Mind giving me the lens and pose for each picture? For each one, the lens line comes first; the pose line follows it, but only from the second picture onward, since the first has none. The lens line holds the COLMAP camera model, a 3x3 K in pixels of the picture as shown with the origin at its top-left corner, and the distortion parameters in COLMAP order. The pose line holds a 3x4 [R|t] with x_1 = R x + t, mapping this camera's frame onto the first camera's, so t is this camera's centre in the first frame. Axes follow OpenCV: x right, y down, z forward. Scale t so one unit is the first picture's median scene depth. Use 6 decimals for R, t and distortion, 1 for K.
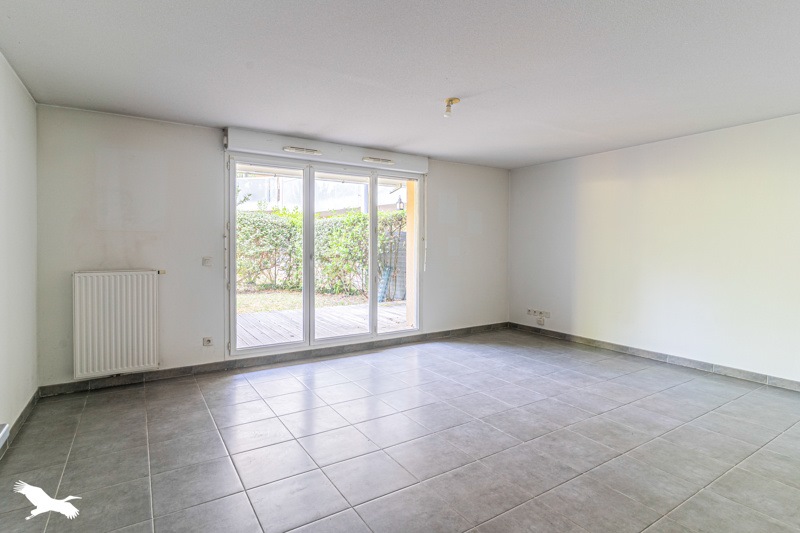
lens RADIAL K [[401.4, 0, 380.1], [0, 401.4, 248.4], [0, 0, 1]] dist [-0.000457, 0.000280]
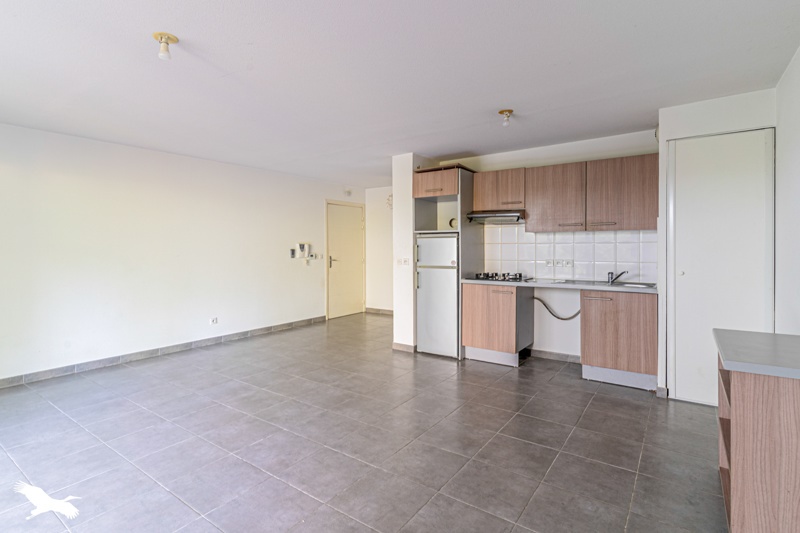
lens RADIAL K [[401.4, 0, 385.0], [0, 401.4, 250.2], [0, 0, 1]] dist [-0.000457, 0.000280]
pose [[-0.376021, -0.008792, 0.926570, -0.641618], [0.011355, 0.999836, 0.014095, -0.019128], [-0.926542, 0.015821, -0.375859, 0.962865]]
